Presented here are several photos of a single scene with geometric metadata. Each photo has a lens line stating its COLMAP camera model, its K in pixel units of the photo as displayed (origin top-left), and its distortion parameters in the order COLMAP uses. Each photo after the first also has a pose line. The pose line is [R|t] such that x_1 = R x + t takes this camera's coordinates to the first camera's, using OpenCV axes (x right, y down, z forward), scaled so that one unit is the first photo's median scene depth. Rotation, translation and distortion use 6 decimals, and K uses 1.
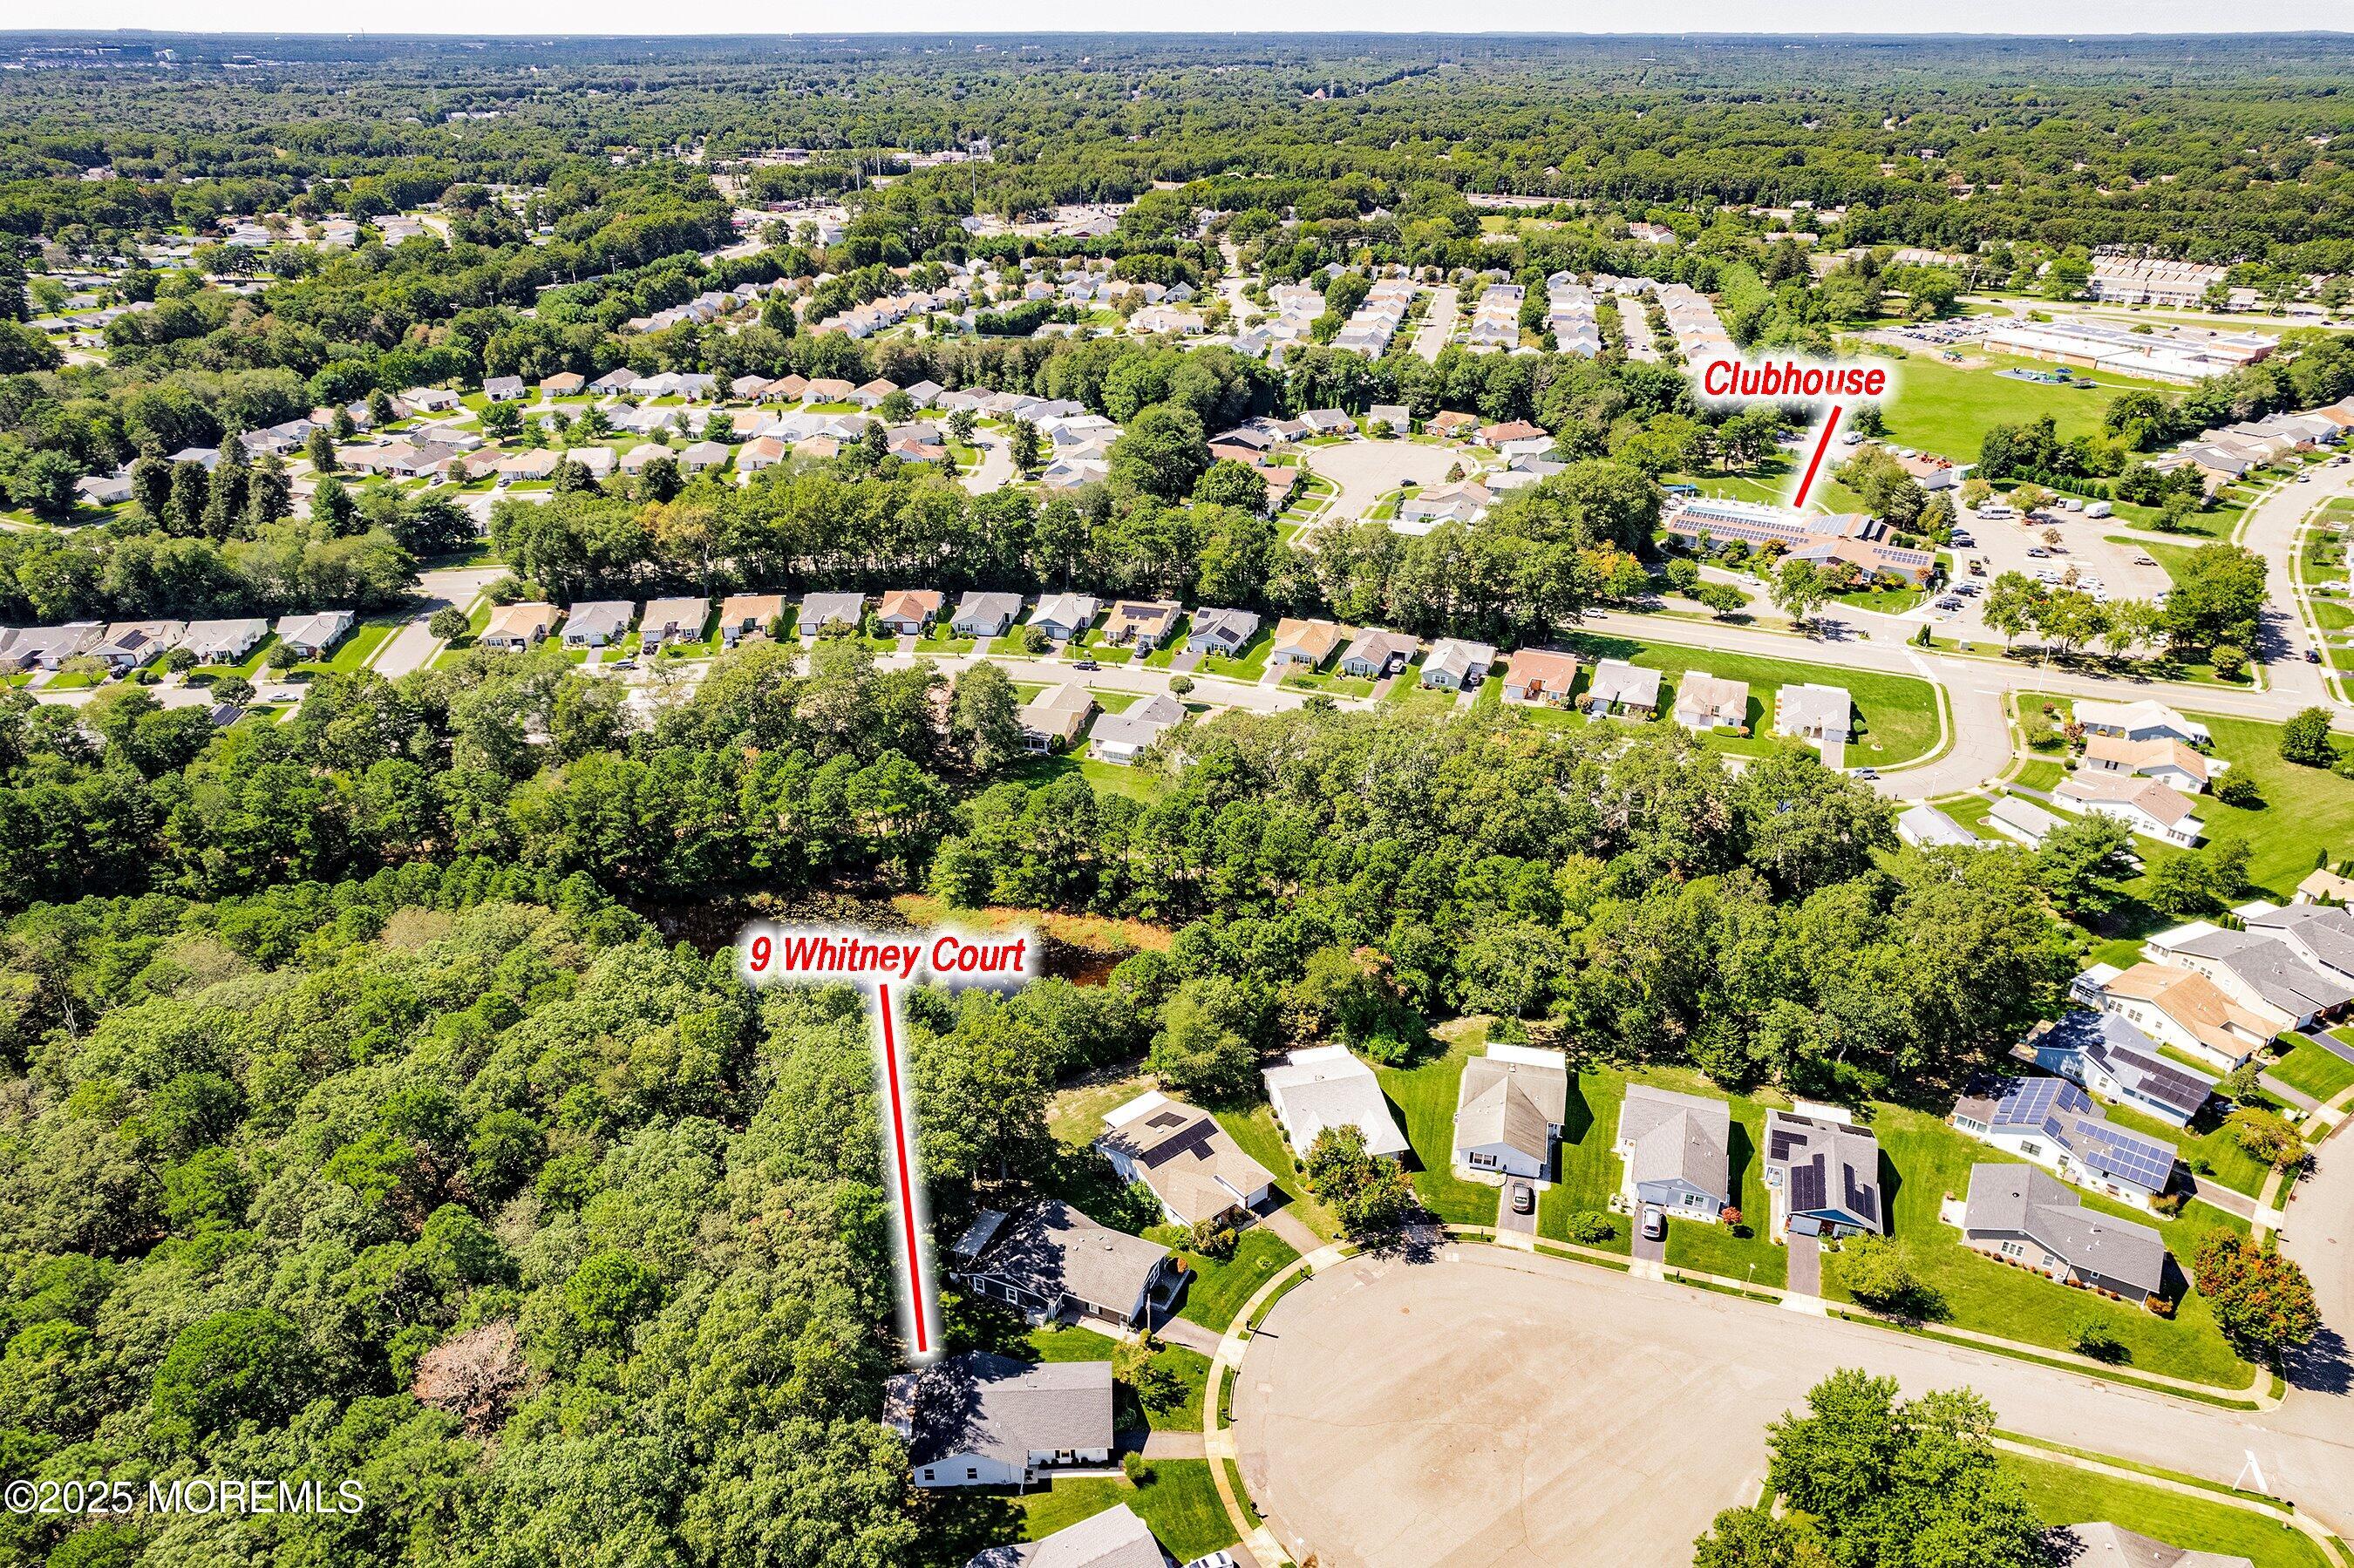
lens RADIAL K [[1549.4, 0, 1174.5], [0, 1549.4, 785.5], [0, 0, 1]] dist [-0.053843, 0.027459]
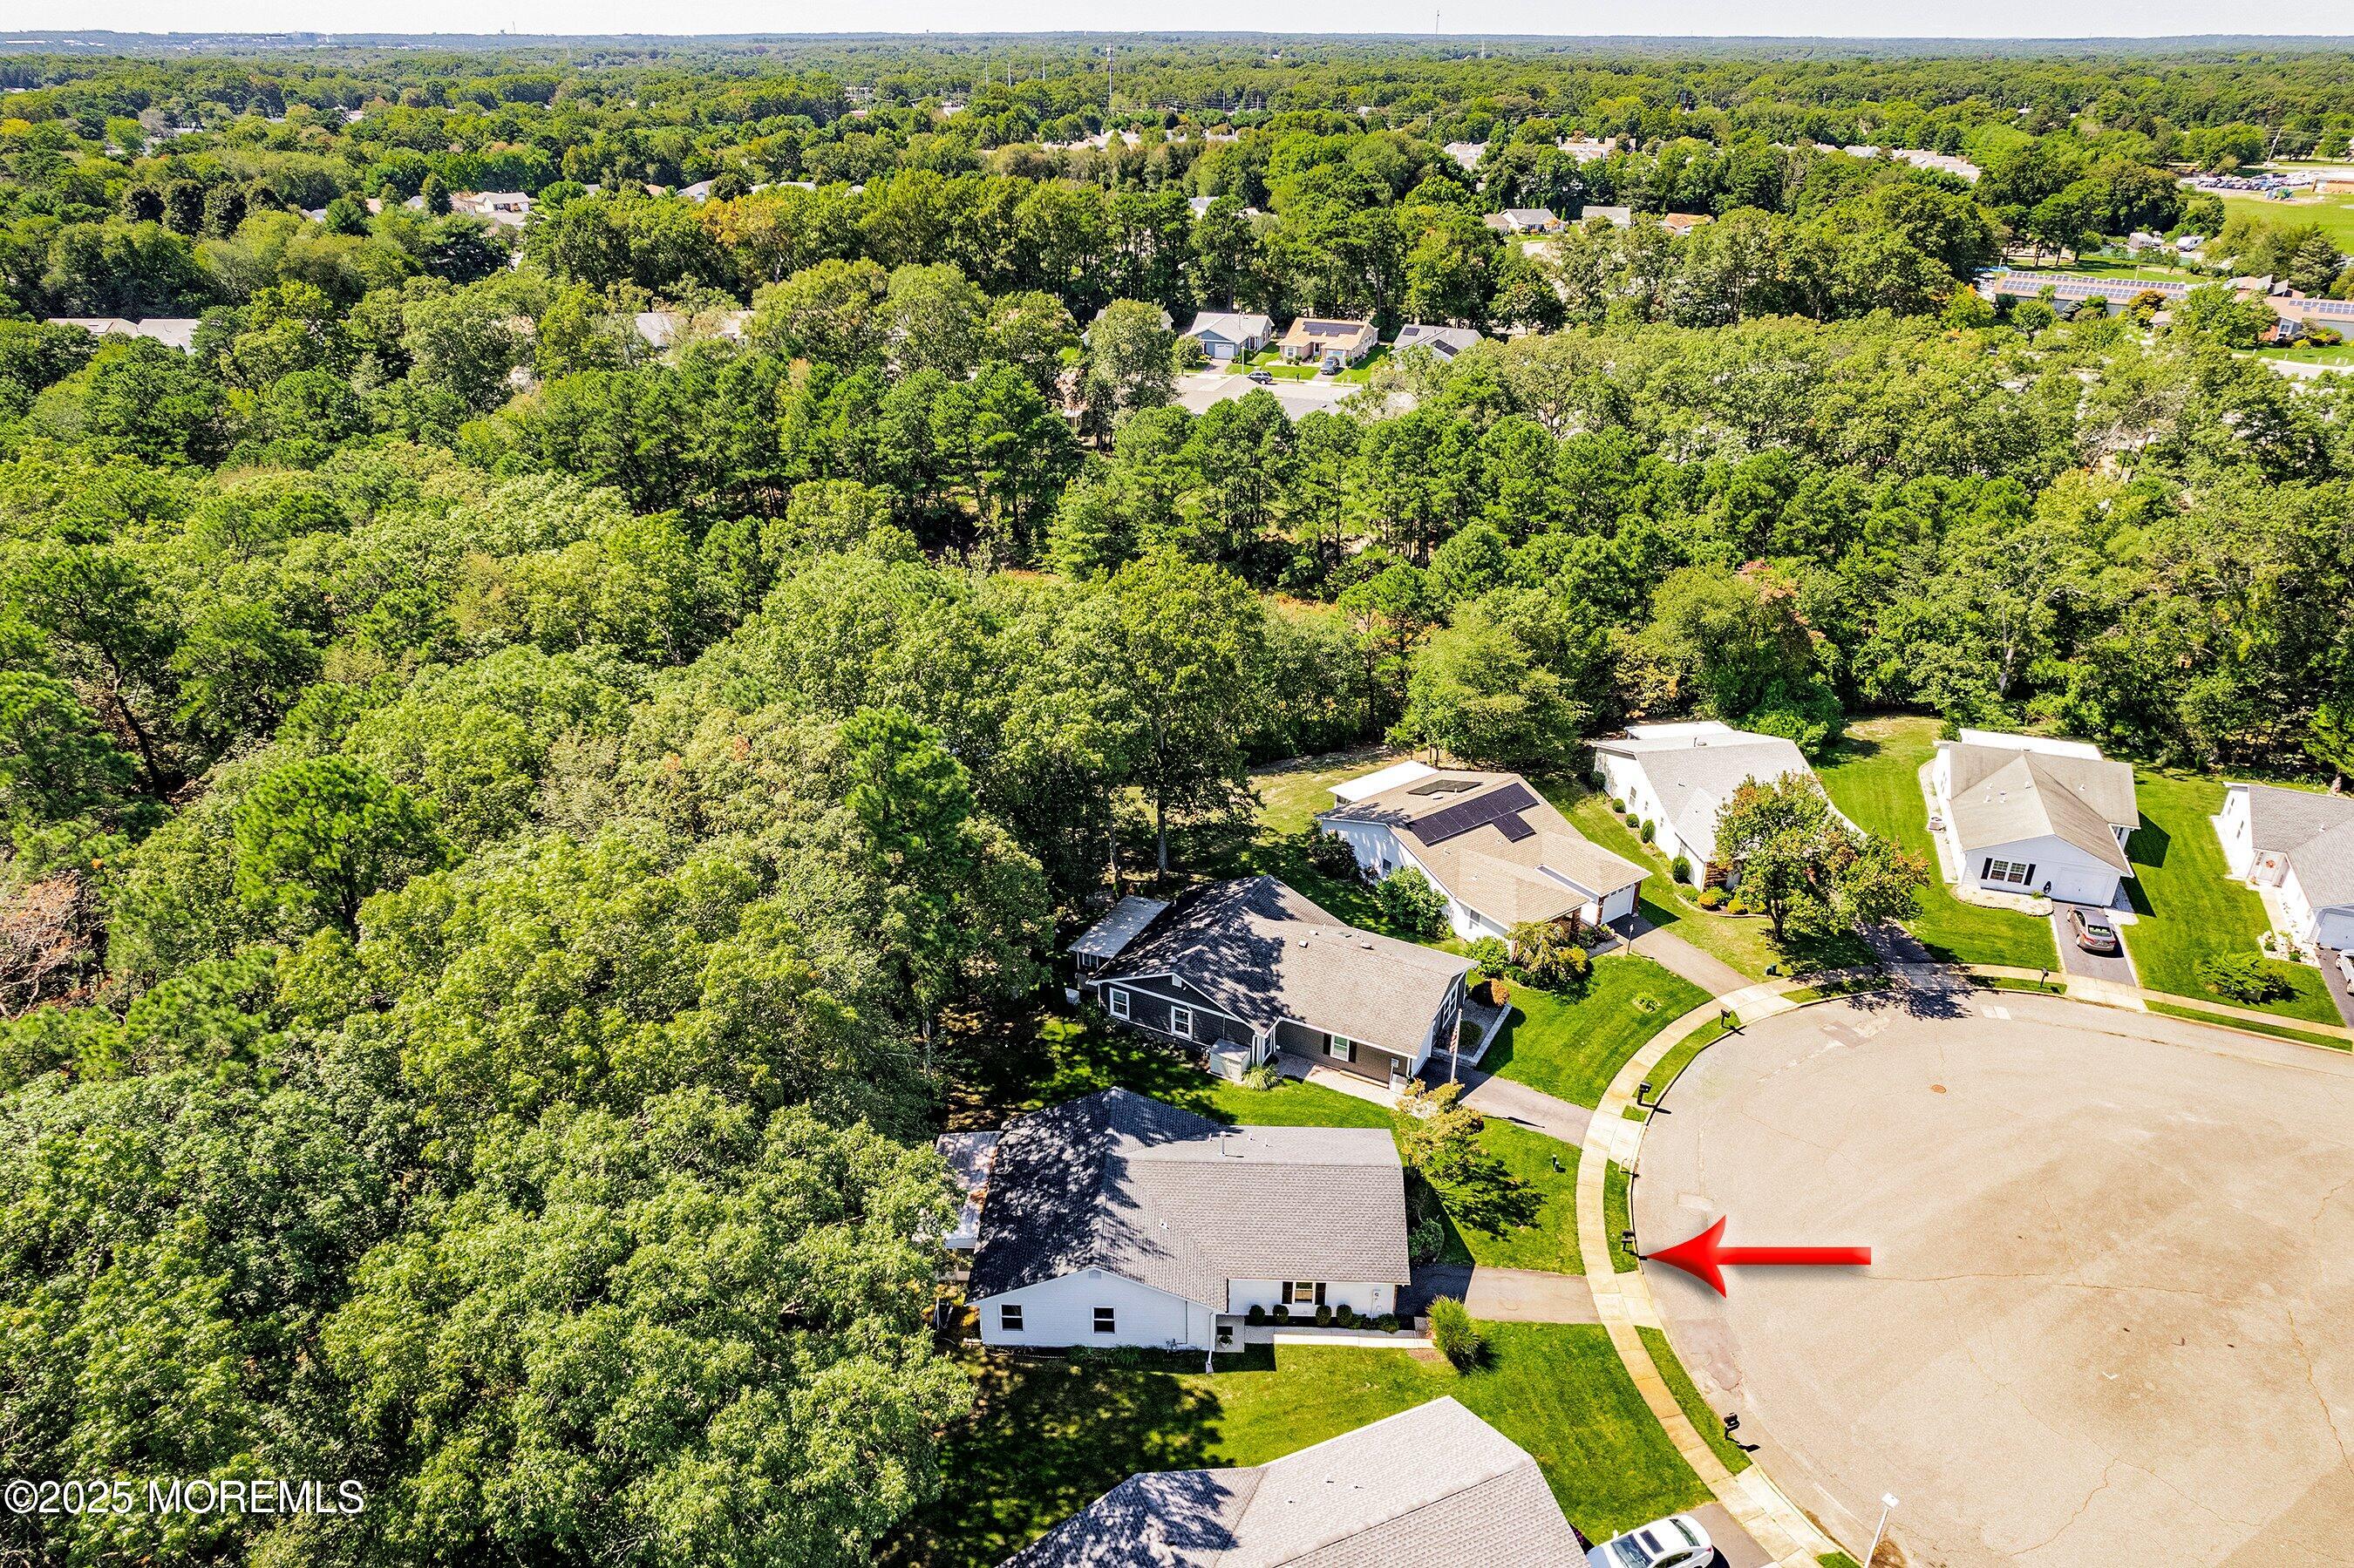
lens RADIAL K [[1549.4, 0, 1168.0], [0, 1549.4, 801.9], [0, 0, 1]] dist [-0.053843, 0.027459]
pose [[0.996700, 0.036411, -0.072555, -0.069215], [-0.036718, 0.999321, -0.002899, 0.239494], [0.072400, 0.005554, 0.997360, 0.439039]]
